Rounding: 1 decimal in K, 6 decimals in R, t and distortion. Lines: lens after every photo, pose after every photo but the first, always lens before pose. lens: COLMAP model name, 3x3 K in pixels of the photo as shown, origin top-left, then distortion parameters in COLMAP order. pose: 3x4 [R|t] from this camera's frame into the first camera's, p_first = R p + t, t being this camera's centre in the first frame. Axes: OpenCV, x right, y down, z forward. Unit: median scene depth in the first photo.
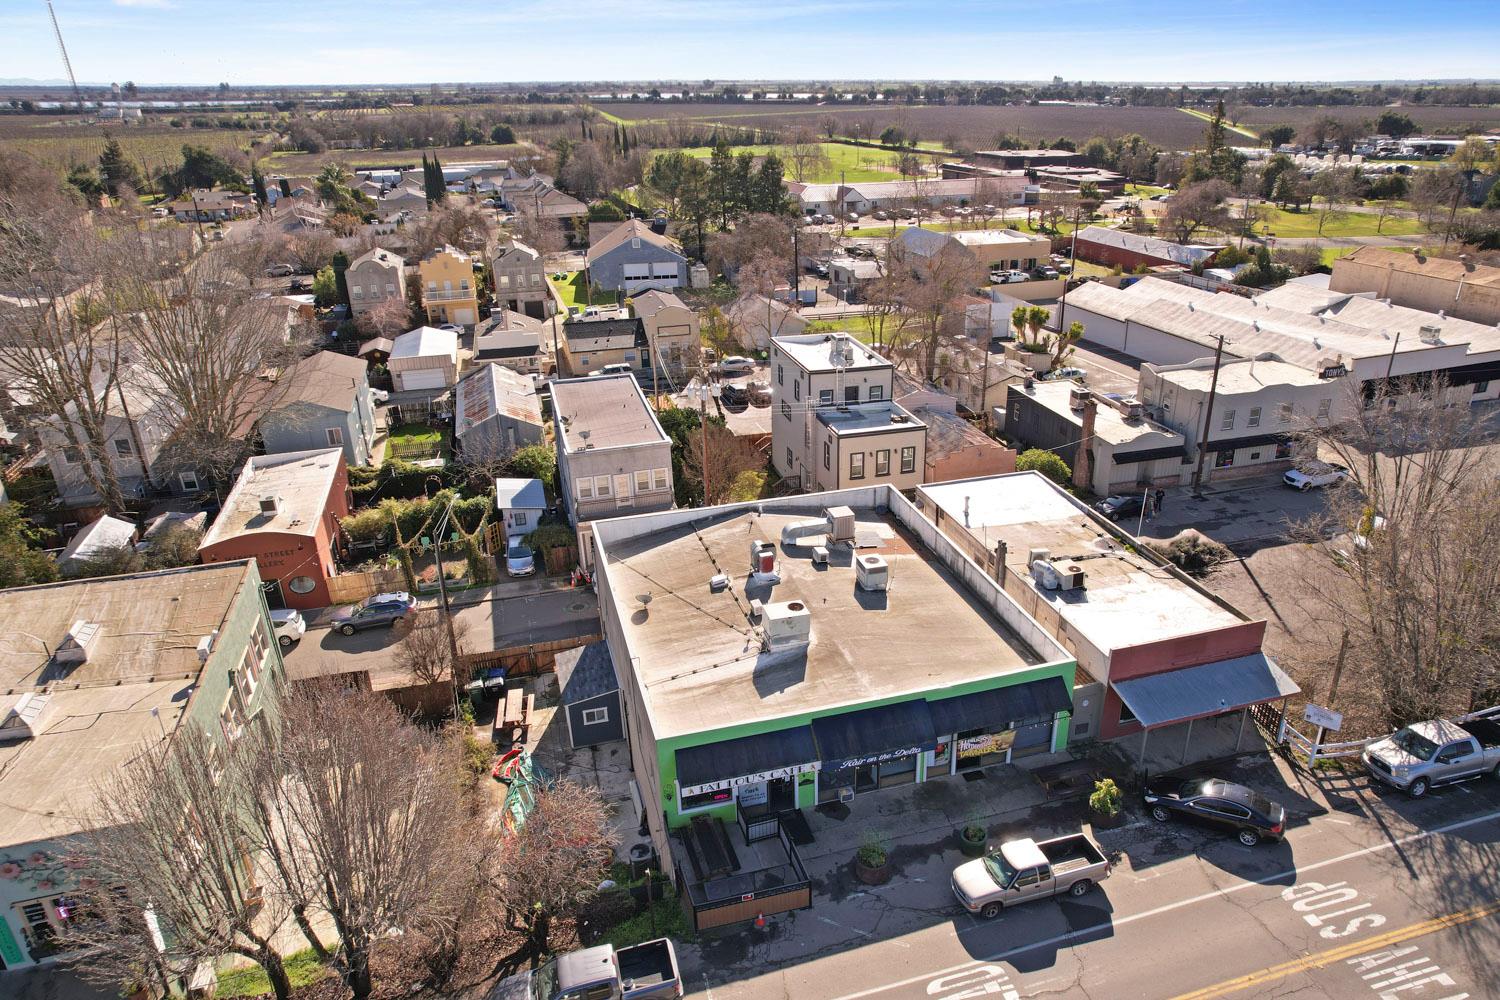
lens RADIAL K [[972.8, 0, 772.1], [0, 972.8, 476.4], [0, 0, 1]] dist [-0.072798, 0.065637]
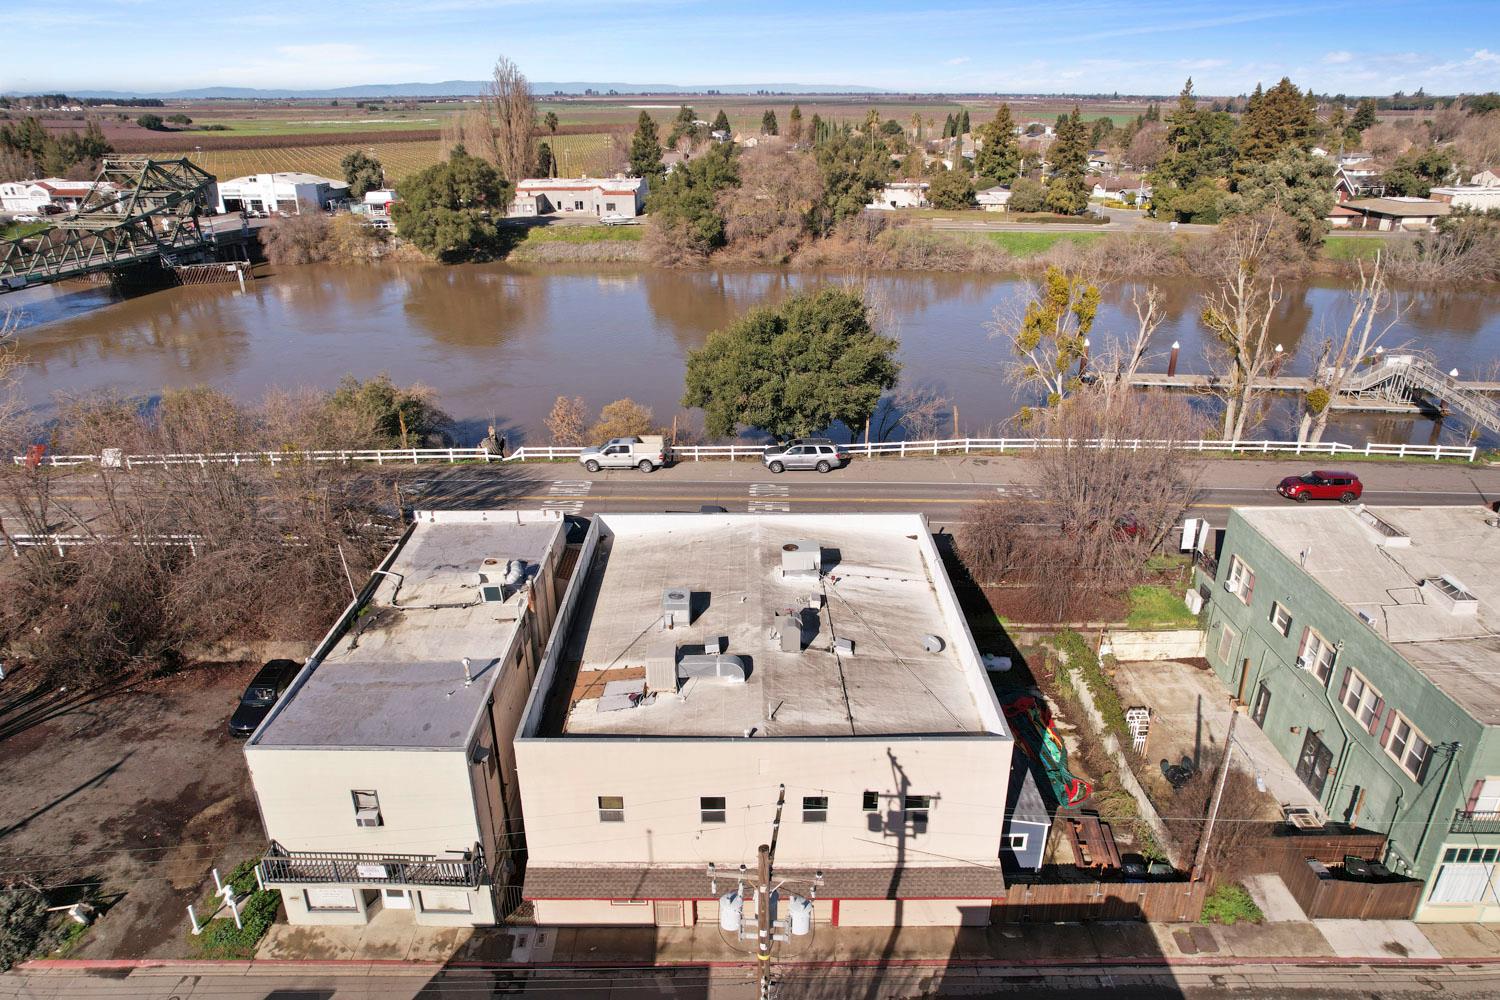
lens RADIAL K [[957.1, 0, 754.3], [0, 957.1, 501.8], [0, 0, 1]] dist [-0.076254, 0.068902]
pose [[-0.959579, -0.106746, 0.260409, -0.117910], [0.112960, 0.701397, 0.703763, -0.371591], [-0.257774, 0.704732, -0.660988, 0.948767]]
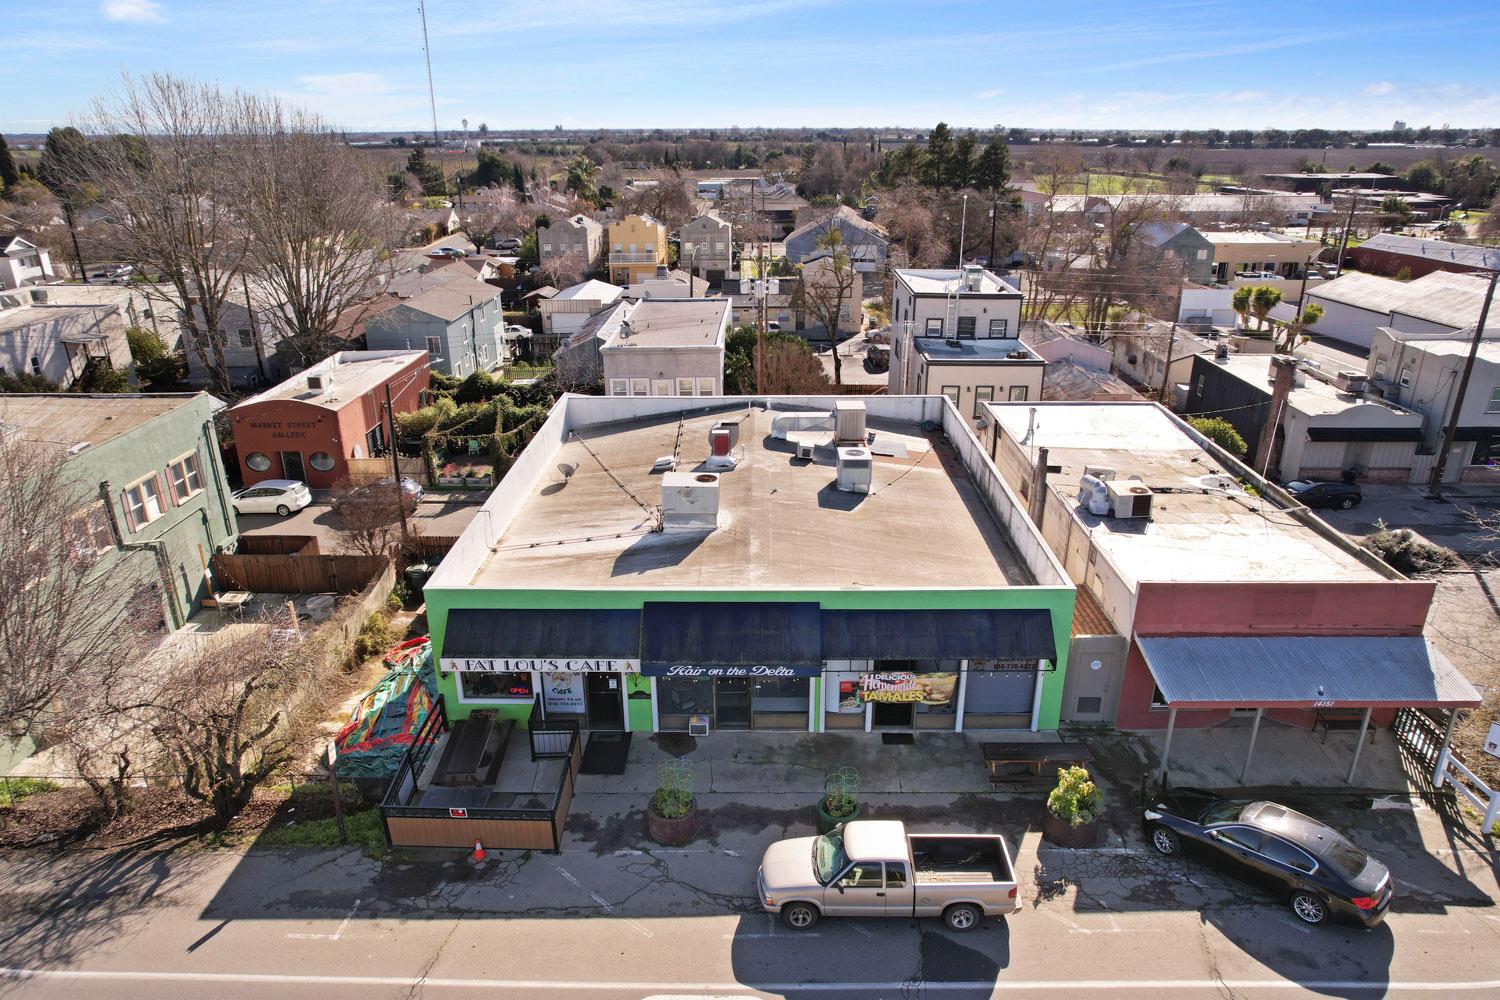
lens RADIAL K [[957.1, 0, 754.3], [0, 957.1, 501.8], [0, 0, 1]] dist [-0.076254, 0.068902]
pose [[0.954945, 0.108350, -0.276299, 0.149175], [-0.112430, 0.993659, 0.001080, 0.083530], [0.274664, 0.030033, 0.961071, 0.174748]]
